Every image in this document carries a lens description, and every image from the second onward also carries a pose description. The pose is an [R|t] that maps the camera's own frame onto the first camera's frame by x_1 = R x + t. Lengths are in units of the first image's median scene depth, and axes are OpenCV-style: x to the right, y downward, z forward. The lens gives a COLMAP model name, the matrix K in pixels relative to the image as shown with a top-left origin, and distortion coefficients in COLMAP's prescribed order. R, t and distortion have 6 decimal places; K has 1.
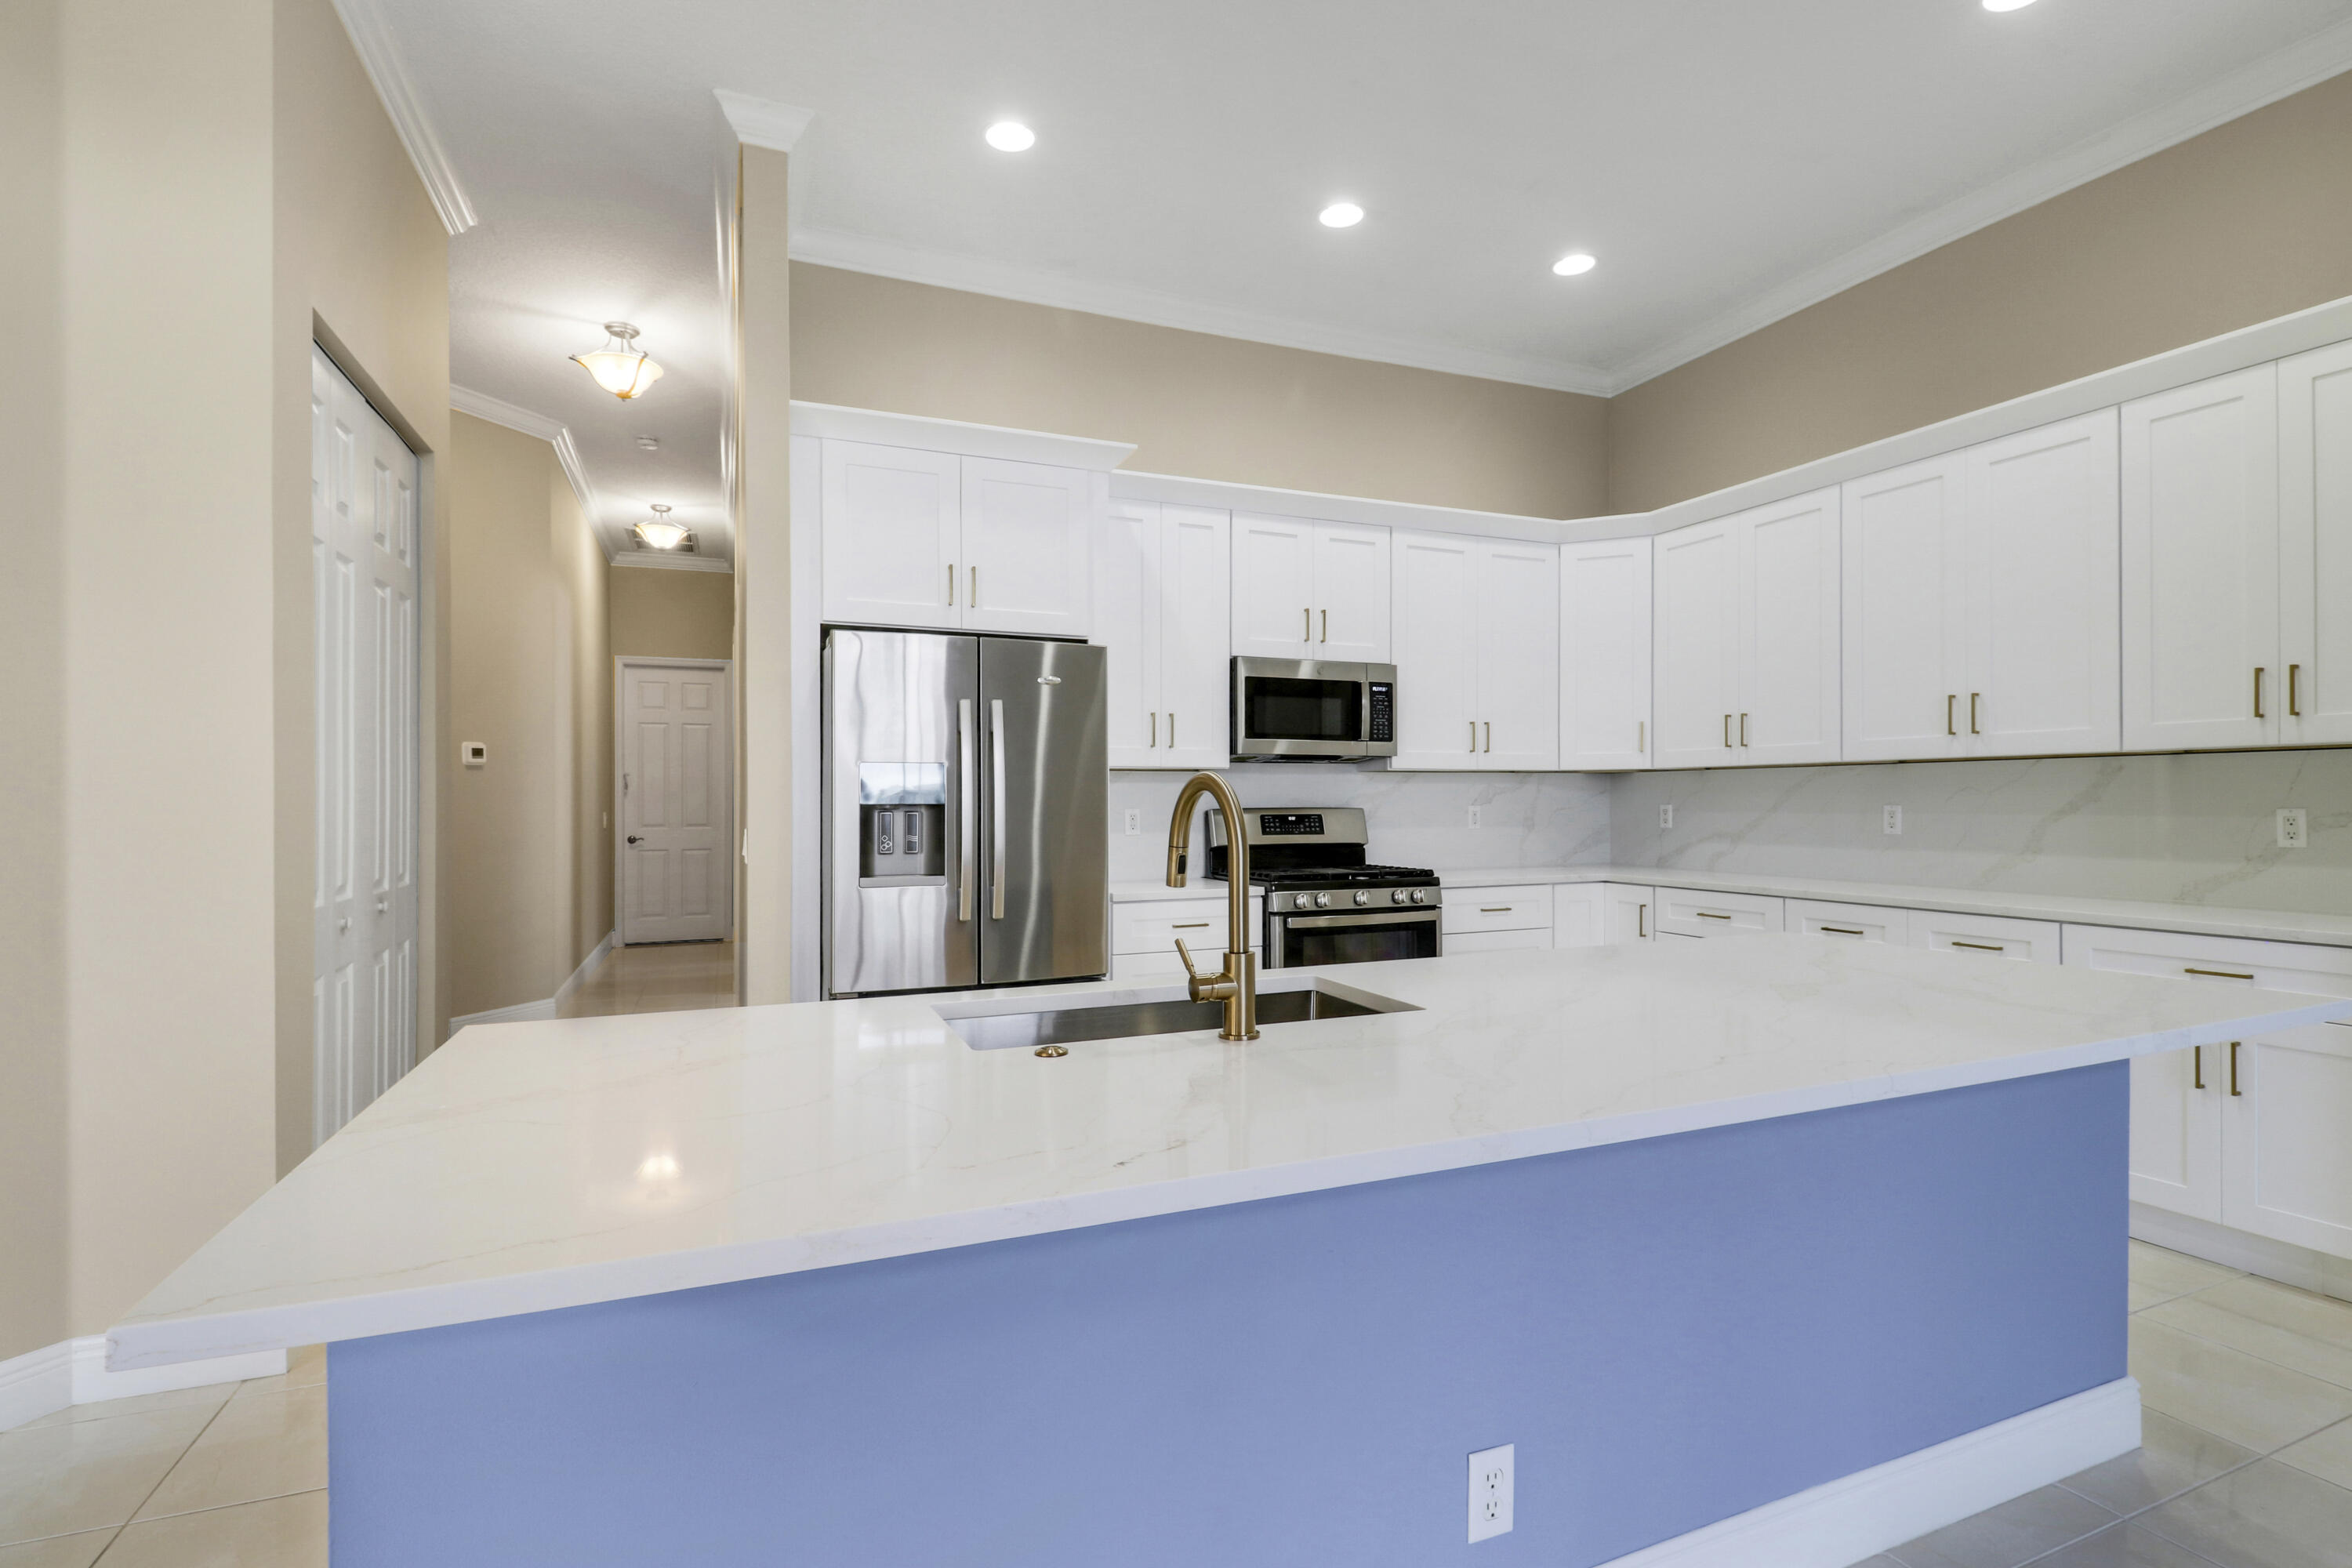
lens RADIAL K [[1104.7, 0, 1193.8], [0, 1104.7, 795.2], [0, 0, 1]] dist [0.000156, -0.007680]
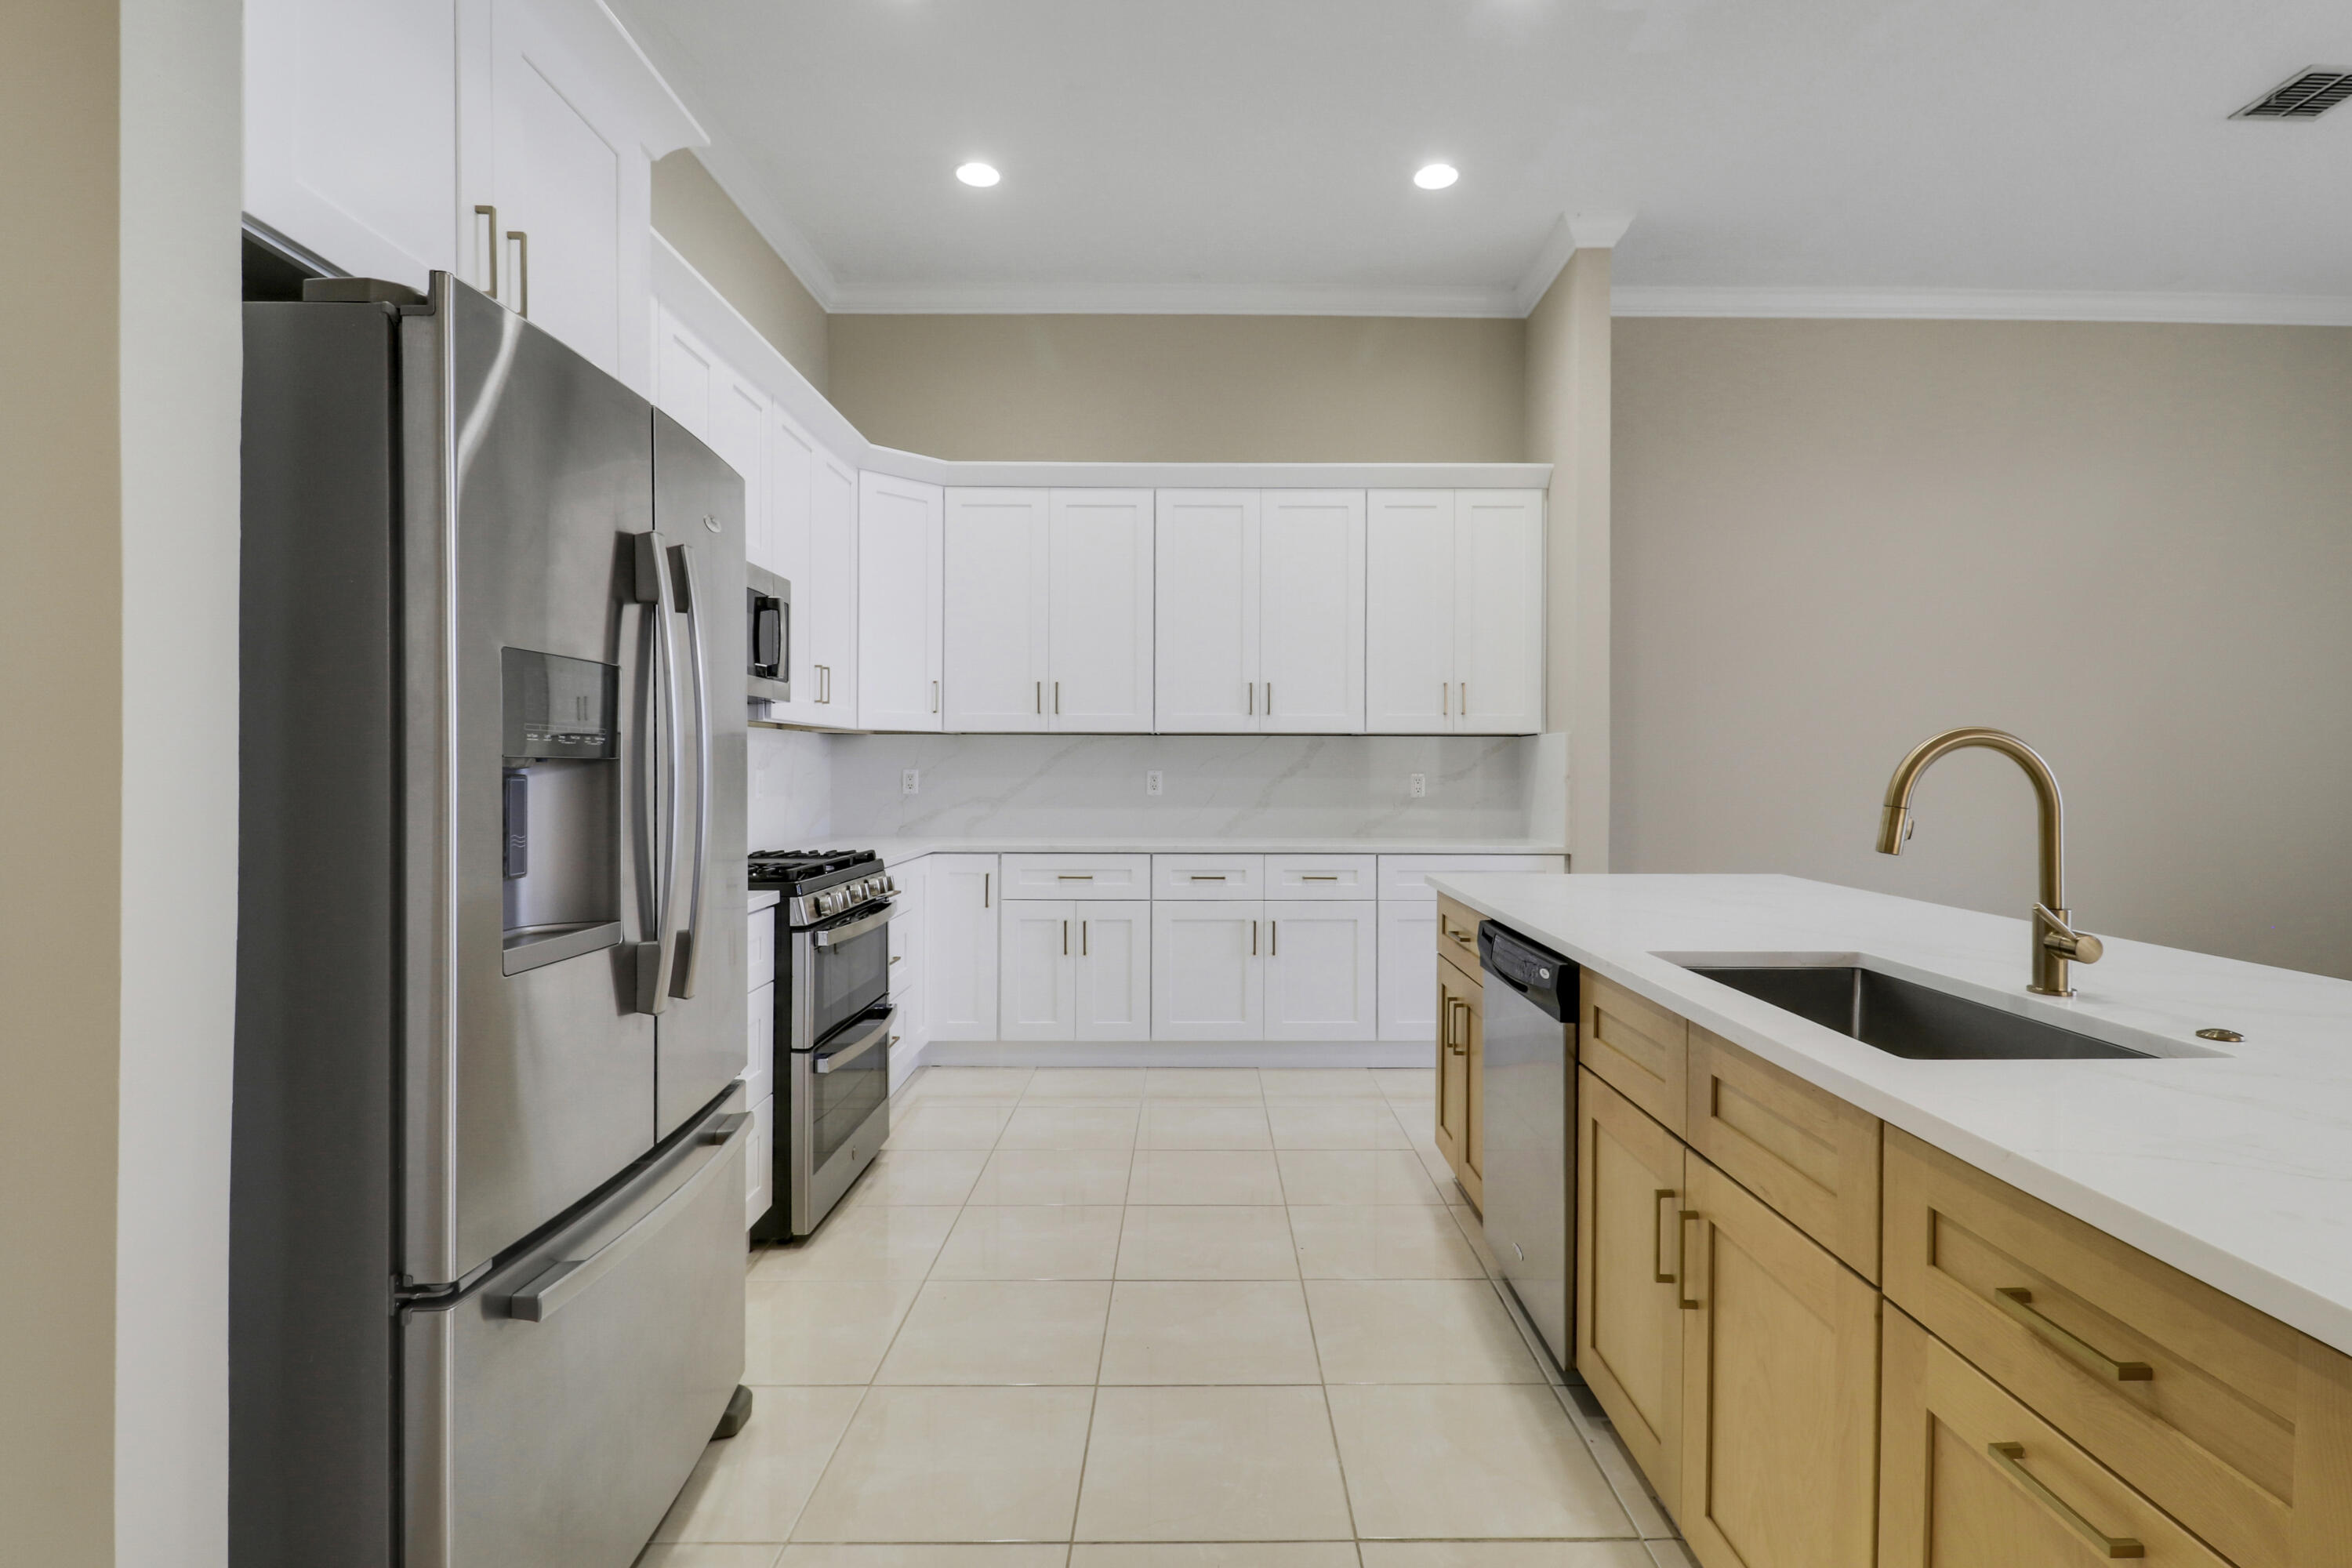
lens RADIAL K [[1113.5, 0, 1192.5], [0, 1113.5, 748.0], [0, 0, 1]] dist [0.004256, -0.011572]
pose [[0.381825, 0.022056, 0.923972, -0.415888], [-0.010386, 0.999754, -0.019573, 0.007553], [-0.924176, -0.002123, 0.381960, 0.470600]]
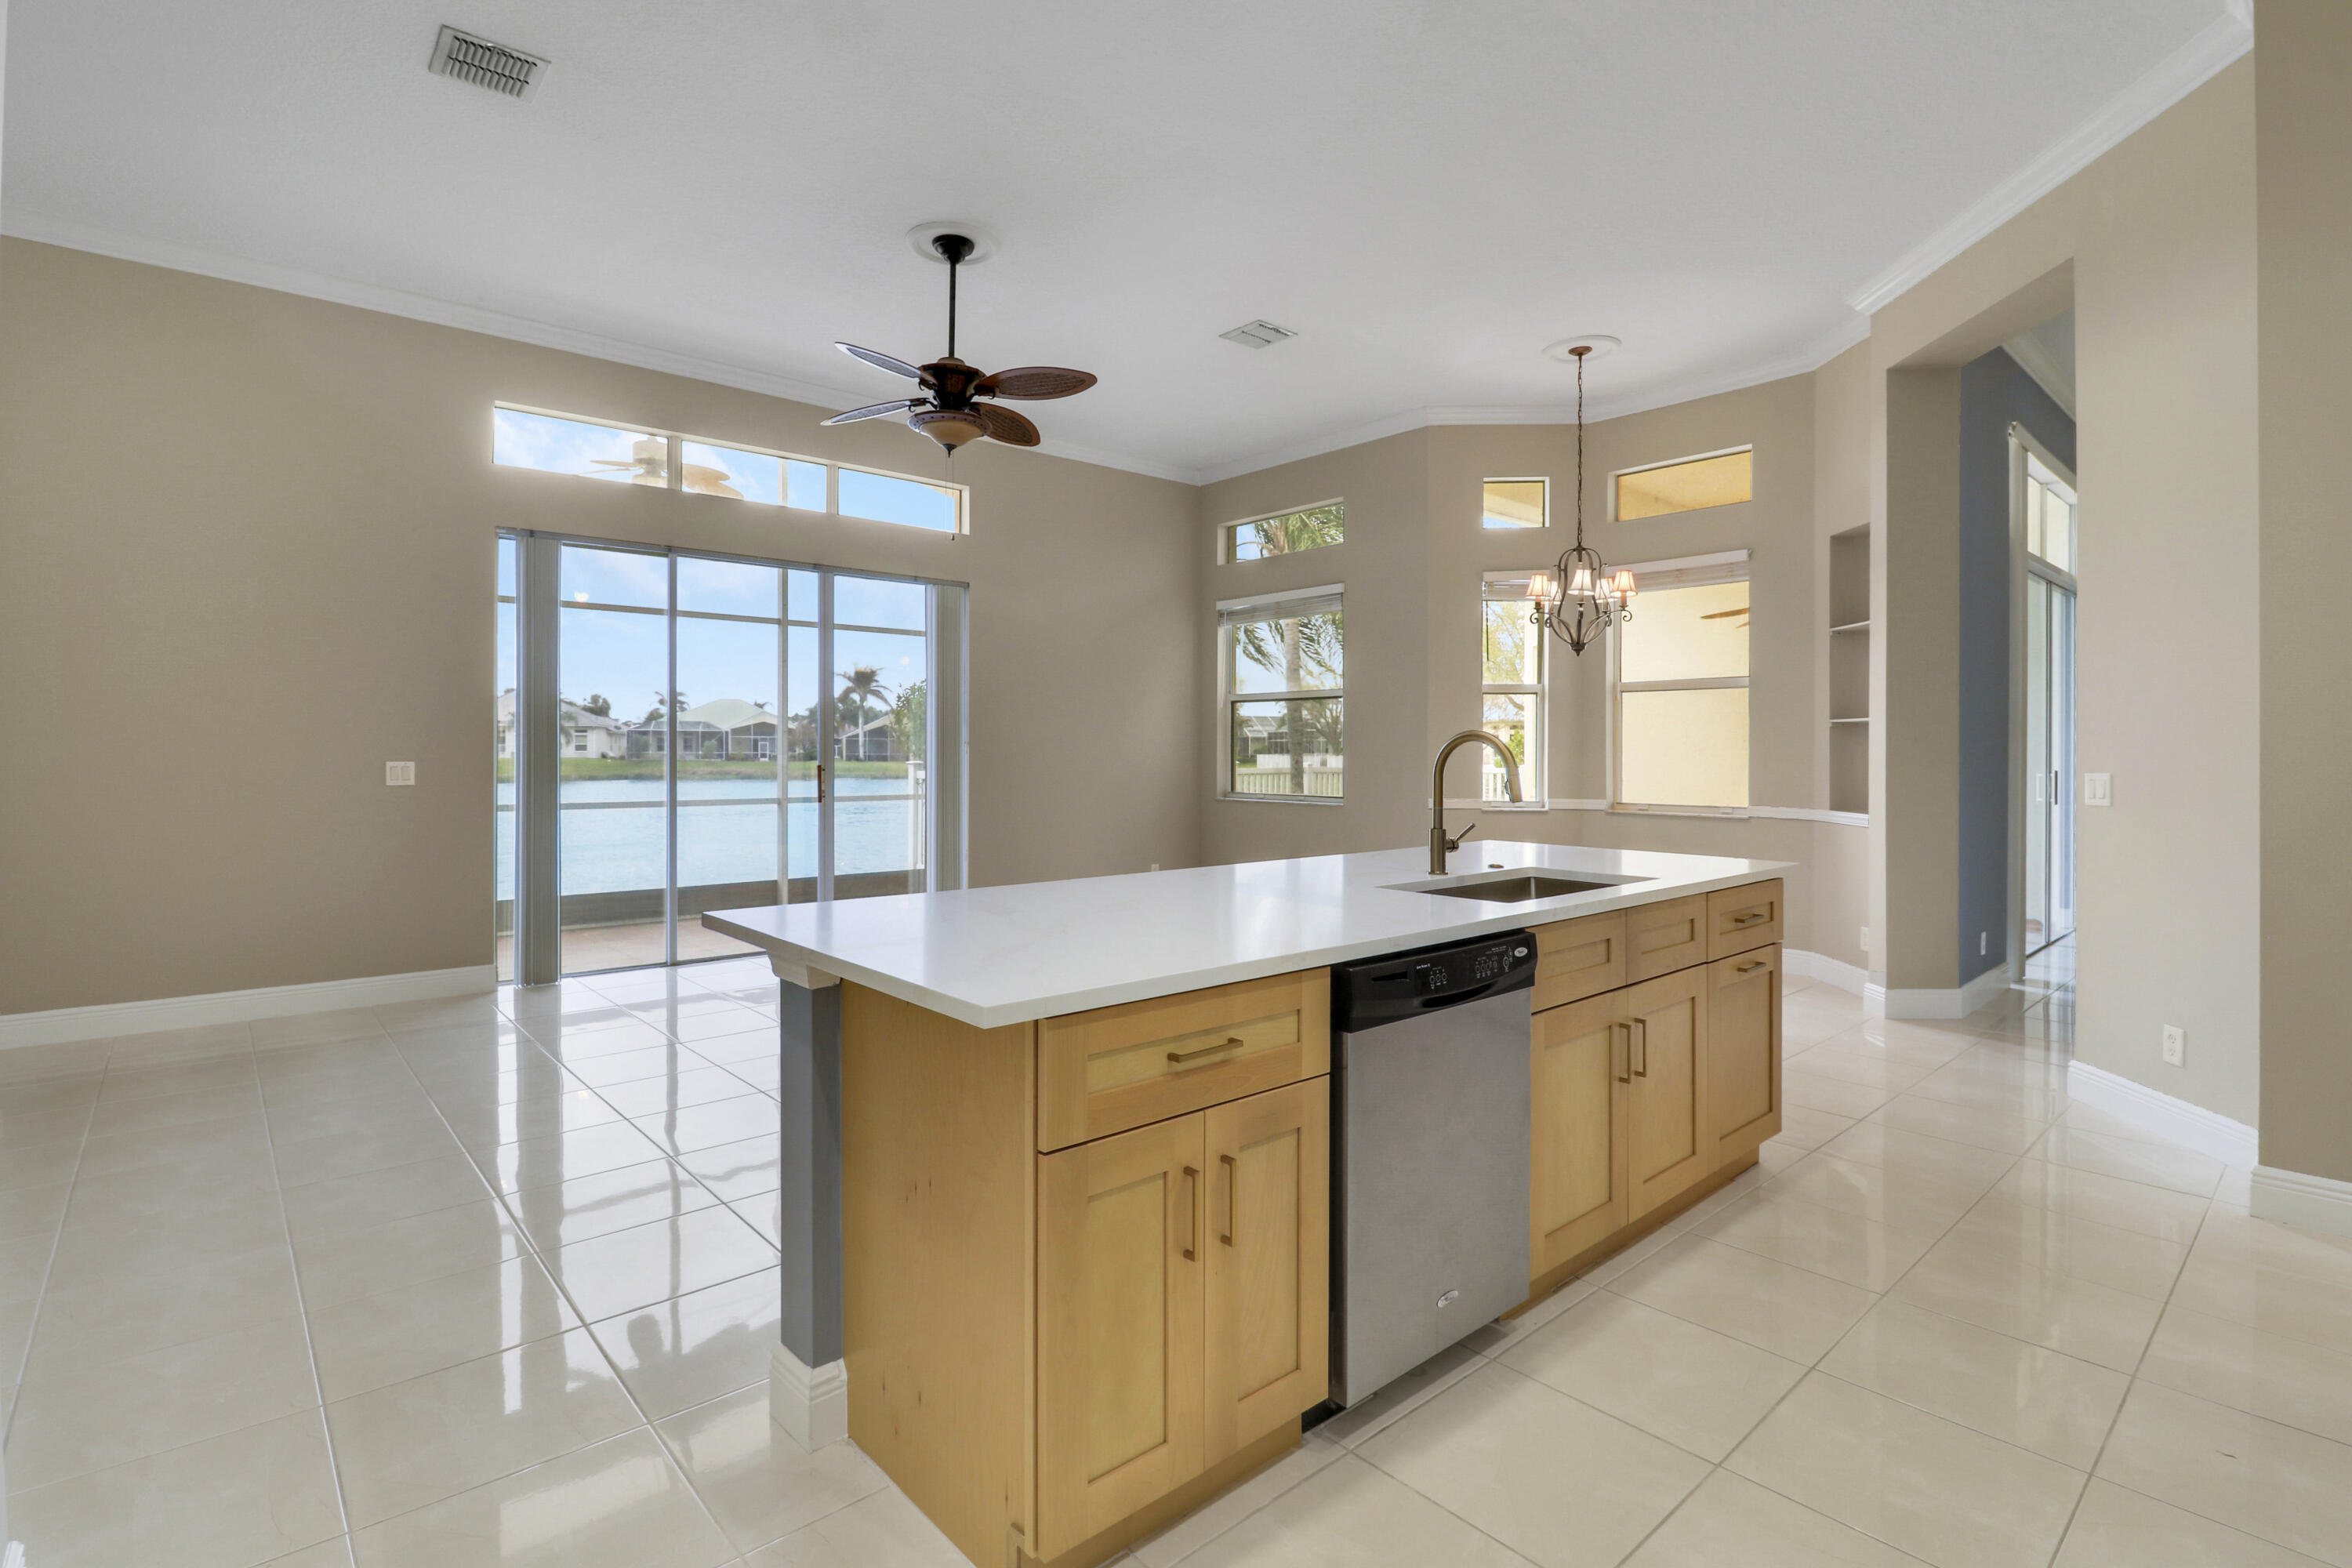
lens RADIAL K [[1091.6, 0, 1197.4], [0, 1091.6, 766.0], [0, 0, 1]] dist [0.004374, -0.015571]
pose [[-0.940483, 0.005437, -0.339798, 0.357097], [0.003795, 0.999978, 0.005496, 0.008079], [0.339820, 0.003879, -0.940483, 0.904342]]
